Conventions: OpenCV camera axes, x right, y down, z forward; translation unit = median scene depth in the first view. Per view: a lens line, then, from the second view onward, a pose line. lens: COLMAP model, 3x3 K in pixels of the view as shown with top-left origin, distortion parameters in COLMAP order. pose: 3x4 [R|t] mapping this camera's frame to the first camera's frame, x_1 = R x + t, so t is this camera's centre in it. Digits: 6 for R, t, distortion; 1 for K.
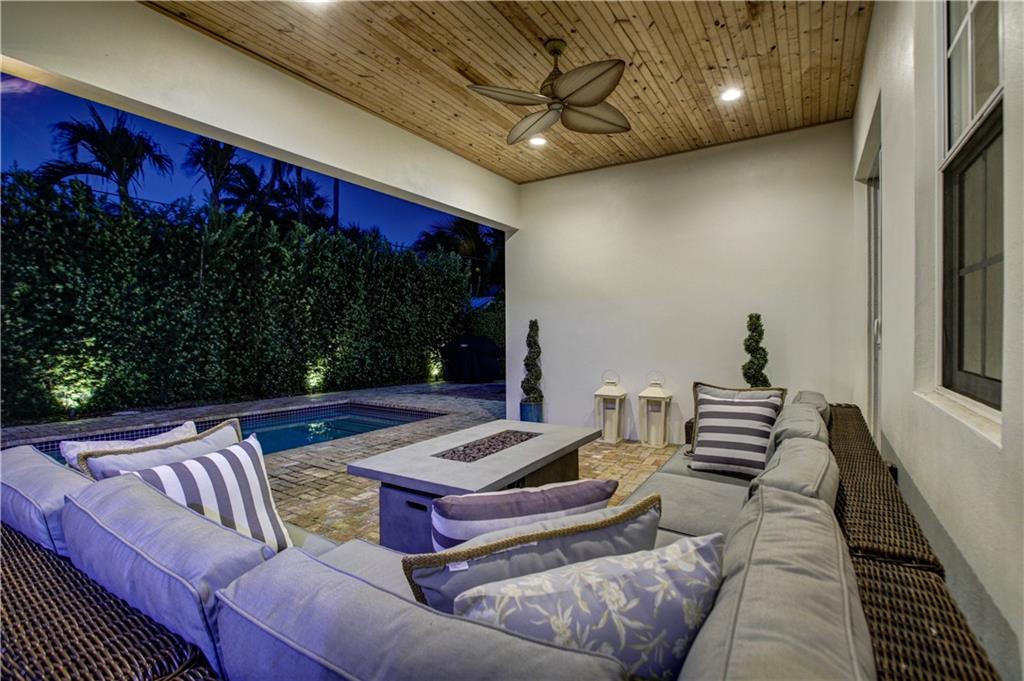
lens RADIAL K [[472.3, 0, 513.8], [0, 472.3, 338.1], [0, 0, 1]] dist [-0.049840, 0.019405]
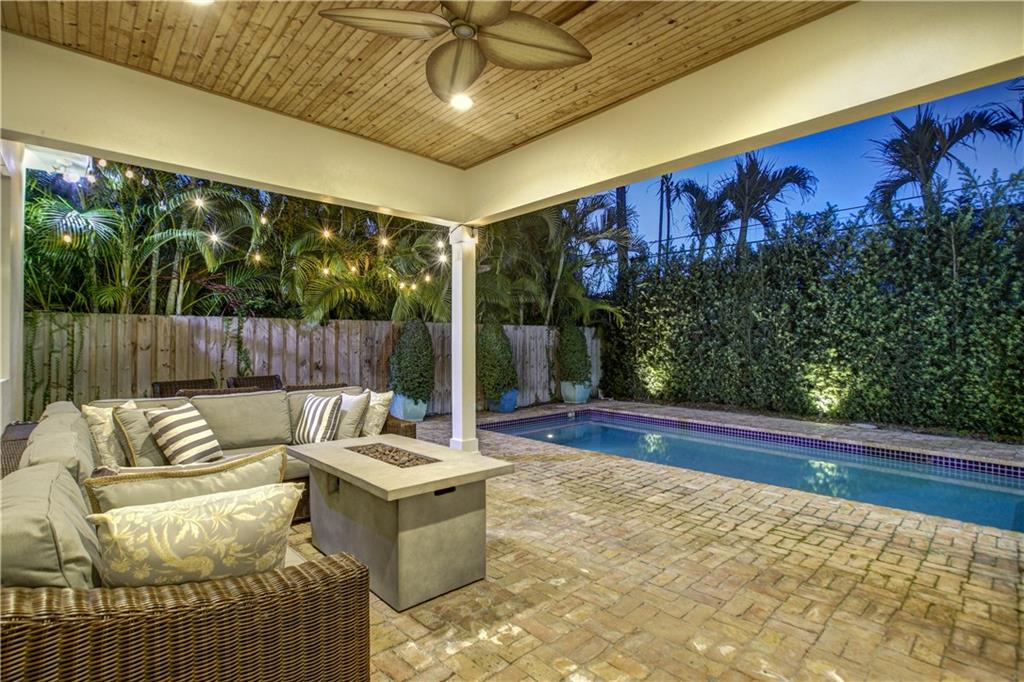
lens RADIAL K [[489.2, 0, 513.5], [0, 489.2, 345.9], [0, 0, 1]] dist [-0.065736, 0.029884]
pose [[-0.247239, 0.006680, -0.968932, 0.332707], [-0.005867, 0.999948, 0.008391, -0.012328], [0.968937, 0.007760, -0.247187, 0.535625]]
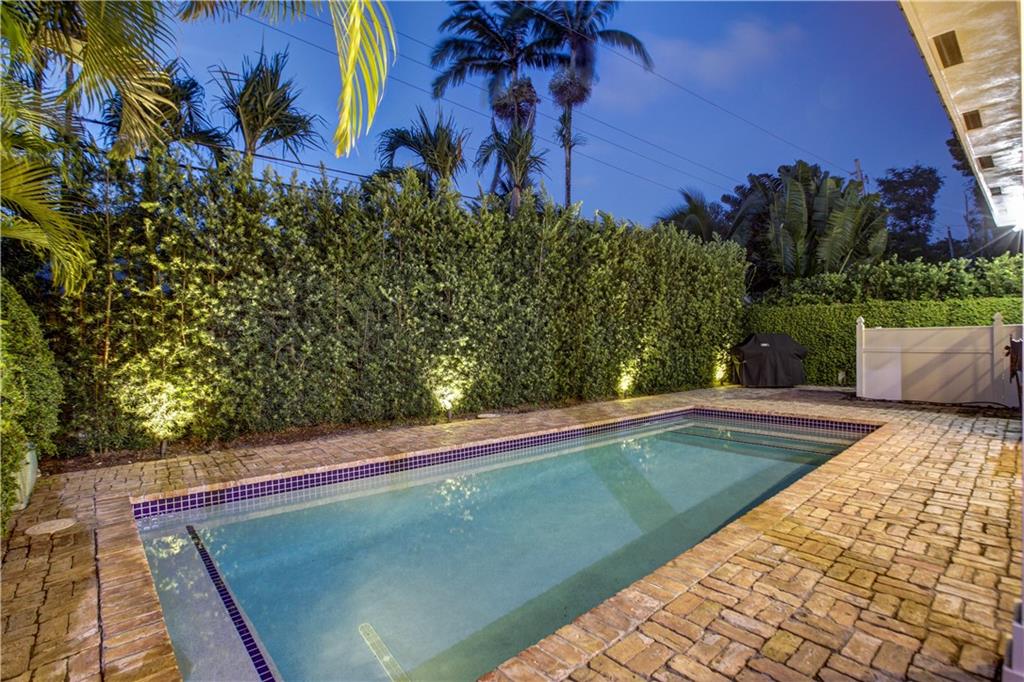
lens RADIAL K [[489.2, 0, 513.5], [0, 489.2, 345.9], [0, 0, 1]] dist [-0.065736, 0.029884]
pose [[0.966113, -0.008375, -0.257982, -0.537498], [0.010225, 0.999931, 0.005831, 0.012081], [0.257915, -0.008271, 0.966132, 0.028522]]
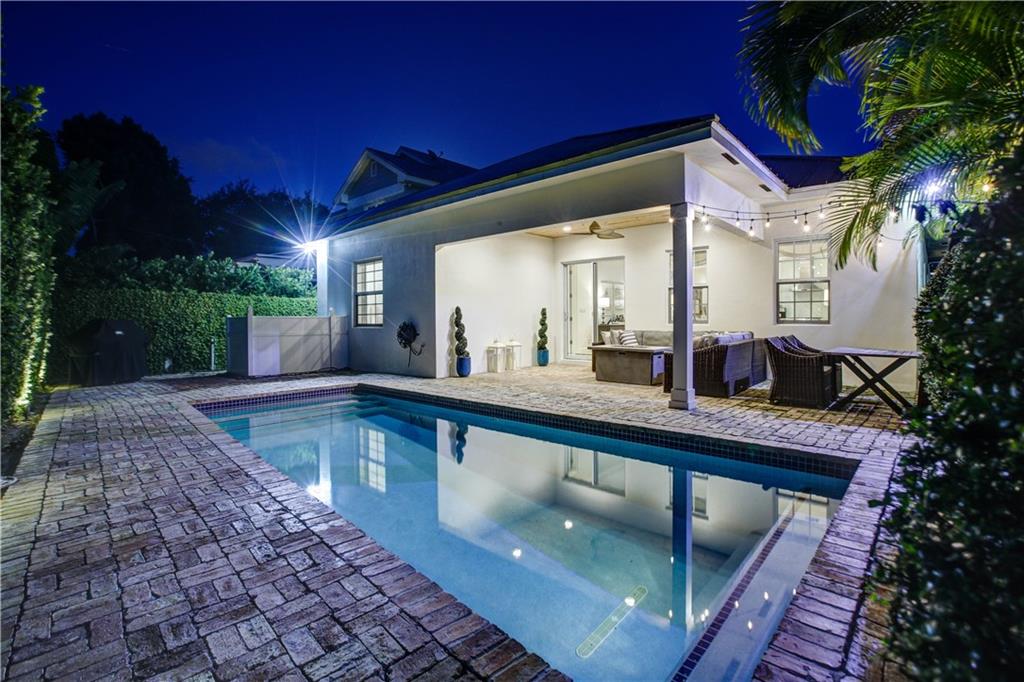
lens RADIAL K [[489.2, 0, 513.5], [0, 489.2, 345.9], [0, 0, 1]] dist [-0.065736, 0.029884]
pose [[0.161204, -0.055299, 0.985371, -1.269026], [0.013382, 0.998460, 0.053844, 0.003974], [-0.986830, 0.004506, 0.161695, 0.433081]]
